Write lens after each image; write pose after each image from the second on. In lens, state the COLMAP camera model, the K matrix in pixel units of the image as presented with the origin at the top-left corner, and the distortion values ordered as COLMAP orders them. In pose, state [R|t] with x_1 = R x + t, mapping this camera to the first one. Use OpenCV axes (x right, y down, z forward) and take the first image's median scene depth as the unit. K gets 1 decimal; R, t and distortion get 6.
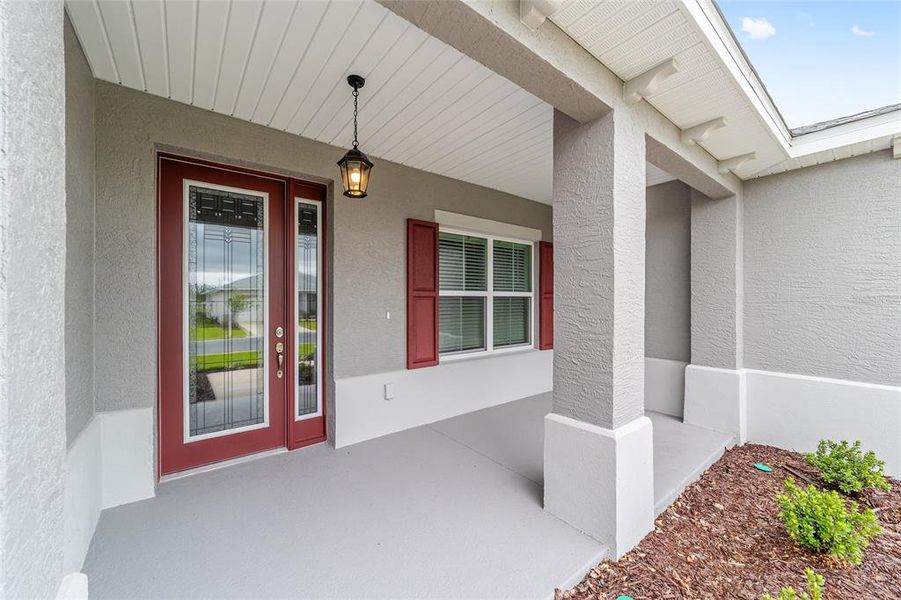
lens RADIAL K [[346.7, 0, 450.5], [0, 346.7, 300.0], [0, 0, 1]] dist [0.001614, 0.000413]
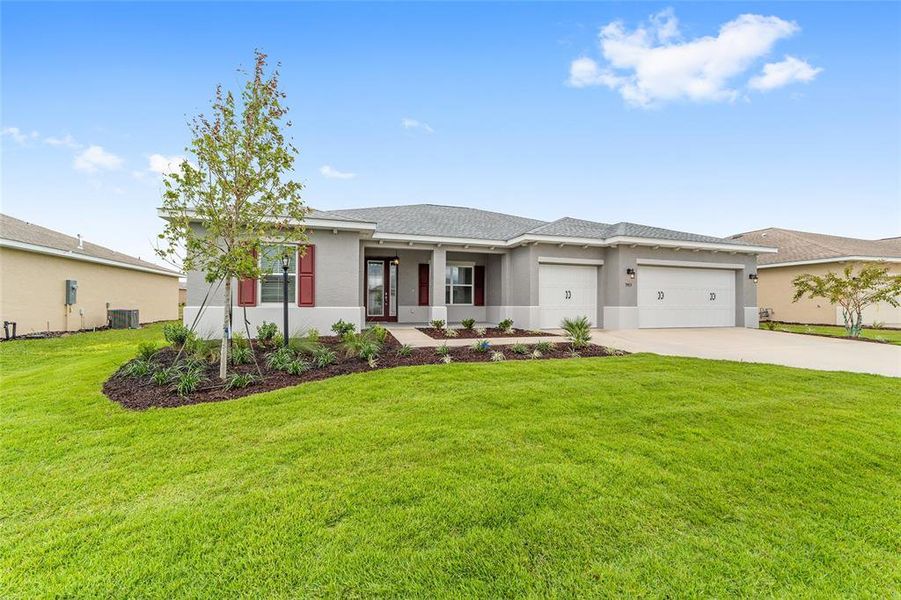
lens RADIAL K [[347.1, 0, 450.5], [0, 347.1, 300.0], [0, 0, 1]] dist [-0.001486, -0.000078]
pose [[0.938424, 0.003185, -0.345472, 1.460988], [-0.004812, 0.999981, -0.003853, 0.156279], [0.345453, 0.005278, 0.938421, -2.305365]]
